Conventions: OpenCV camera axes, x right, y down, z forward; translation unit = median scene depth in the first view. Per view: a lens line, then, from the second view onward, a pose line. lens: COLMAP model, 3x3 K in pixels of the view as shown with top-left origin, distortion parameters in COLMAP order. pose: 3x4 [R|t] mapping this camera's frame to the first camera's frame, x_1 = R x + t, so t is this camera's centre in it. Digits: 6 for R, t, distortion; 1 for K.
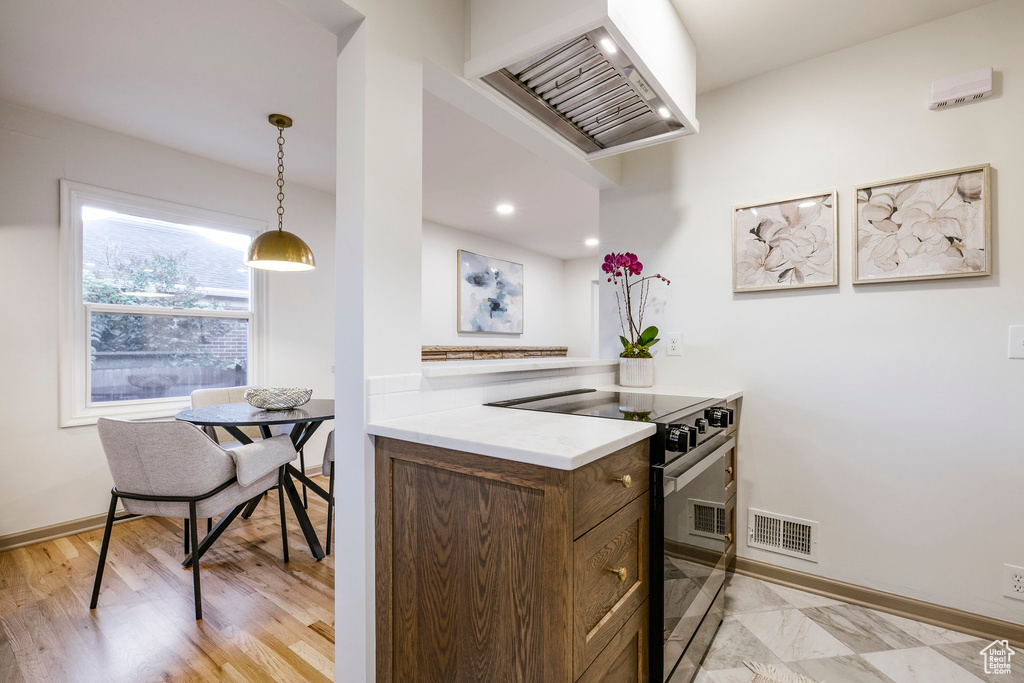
lens RADIAL K [[471.7, 0, 507.1], [0, 471.7, 346.1], [0, 0, 1]] dist [0.000204, 0.000132]
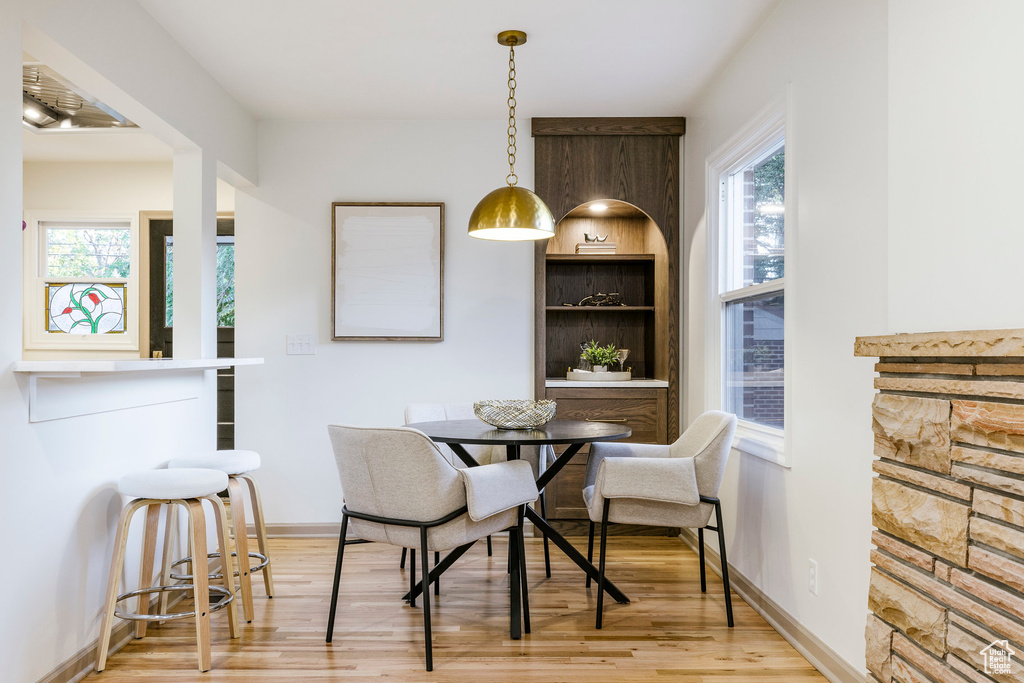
lens RADIAL K [[857.9, 0, 466.4], [0, 857.9, 348.5], [0, 0, 1]] dist [-0.000526, -0.003816]
pose [[-0.813272, -0.003701, -0.581872, 0.491557], [-0.000469, 0.999984, -0.005704, 0.022946], [0.581884, -0.004366, -0.813260, 2.787211]]
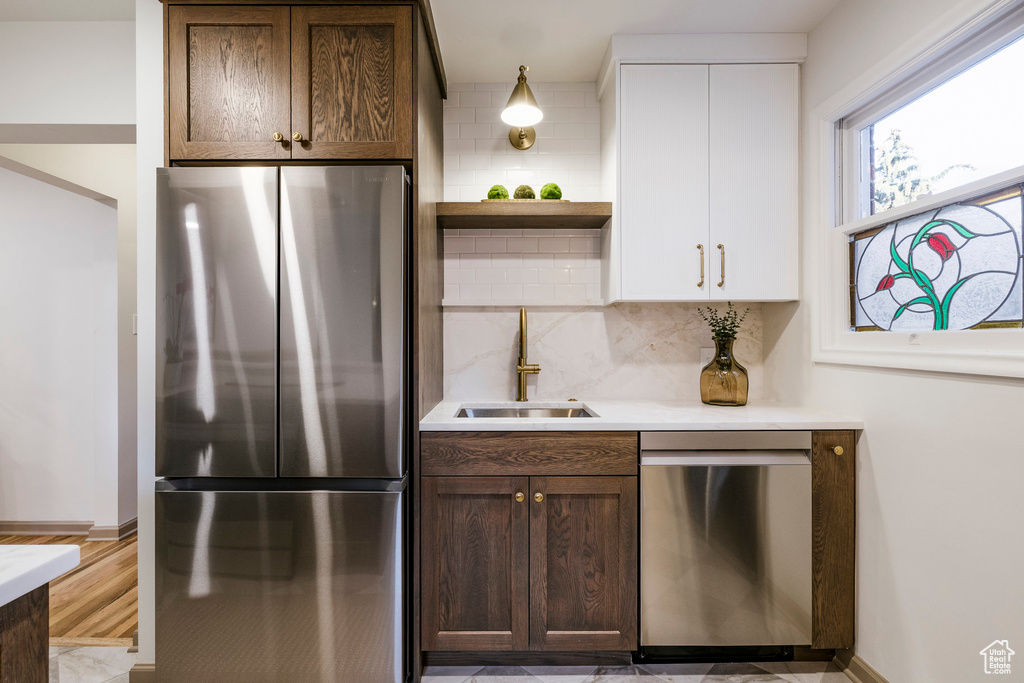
lens RADIAL K [[446.9, 0, 512.0], [0, 446.9, 341.5], [0, 0, 1]] dist [0.000960, -0.000112]
pose [[-0.601006, 0.001439, 0.799243, -0.361784], [0.001346, 0.999999, -0.000788, -0.031083], [-0.799243, 0.000602, -0.601008, 0.409312]]
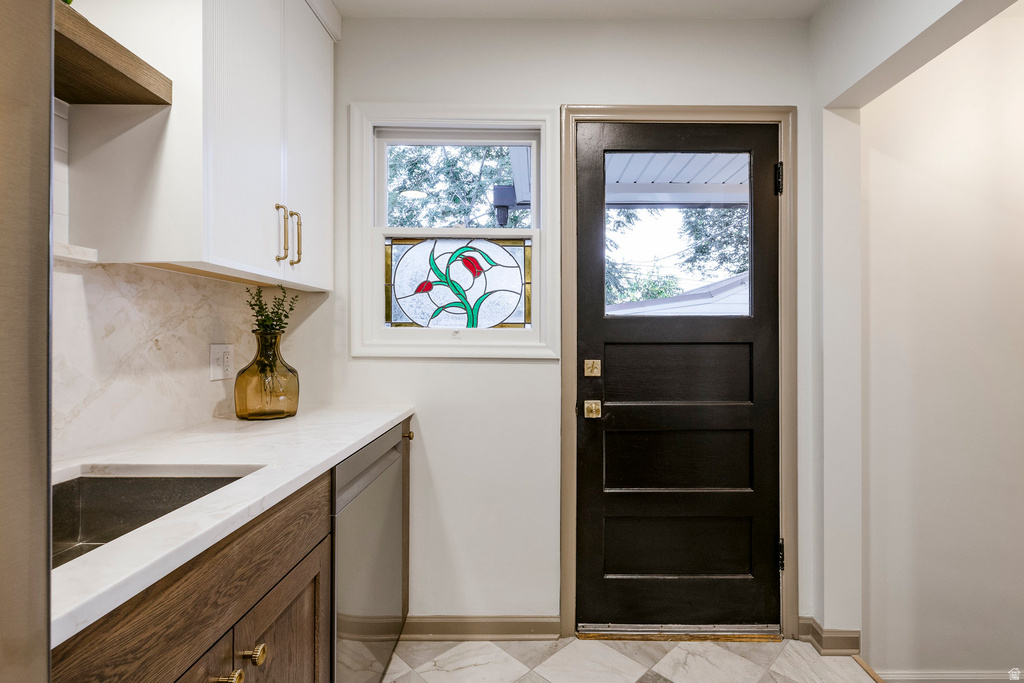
lens RADIAL K [[494.7, 0, 516.8], [0, 494.7, 336.5], [0, 0, 1]] dist [0.000440, -0.000179]
pose [[-0.815838, -0.002267, -0.578276, 0.291610], [-0.001703, 0.999997, -0.001518, -0.028997], [0.578278, -0.000254, -0.815840, 0.371706]]
